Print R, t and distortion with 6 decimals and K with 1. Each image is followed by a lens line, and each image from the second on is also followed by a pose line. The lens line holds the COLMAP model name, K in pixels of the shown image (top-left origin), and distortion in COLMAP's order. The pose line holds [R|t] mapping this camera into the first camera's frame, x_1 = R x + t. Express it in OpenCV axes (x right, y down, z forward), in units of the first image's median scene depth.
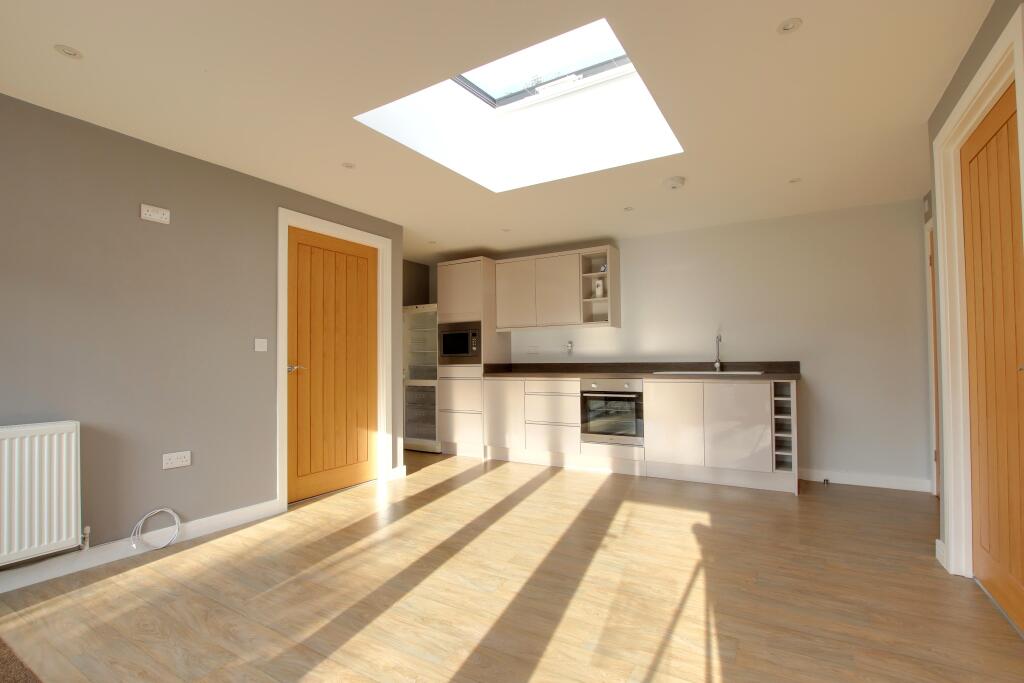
lens RADIAL K [[475.0, 0, 512.0], [0, 475.0, 341.5], [0, 0, 1]] dist [-0.030181, 0.000333]
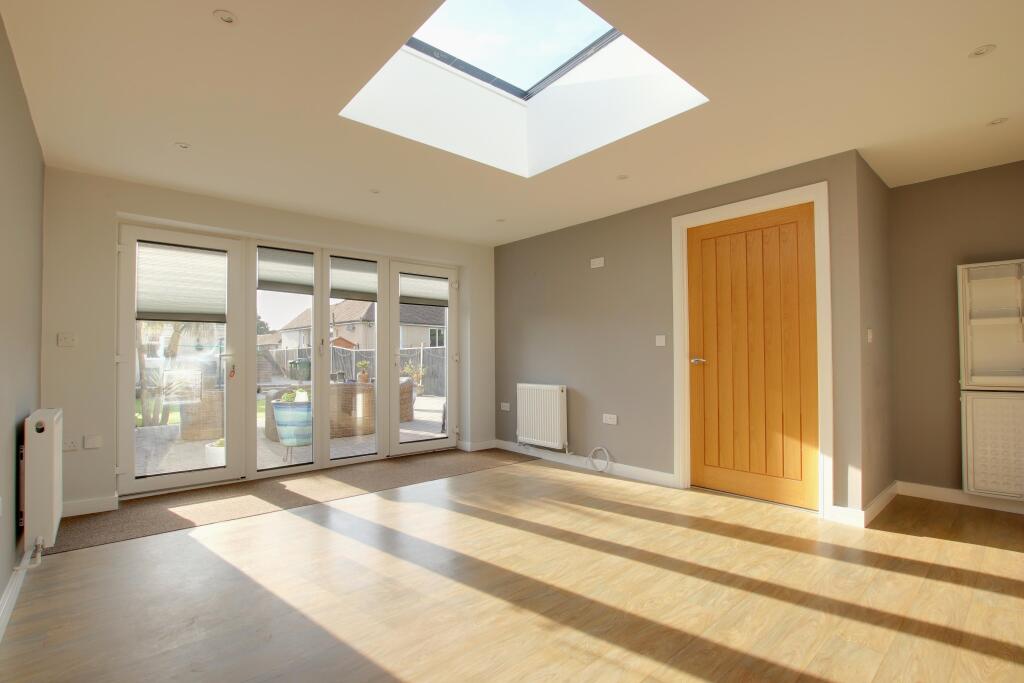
lens RADIAL K [[475.0, 0, 512.0], [0, 475.0, 341.5], [0, 0, 1]] dist [-0.030181, 0.000333]
pose [[-0.308176, -0.027763, -0.950924, 0.759719], [0.042046, 0.998200, -0.042770, 0.047998], [0.950400, -0.053163, -0.306454, 1.047540]]
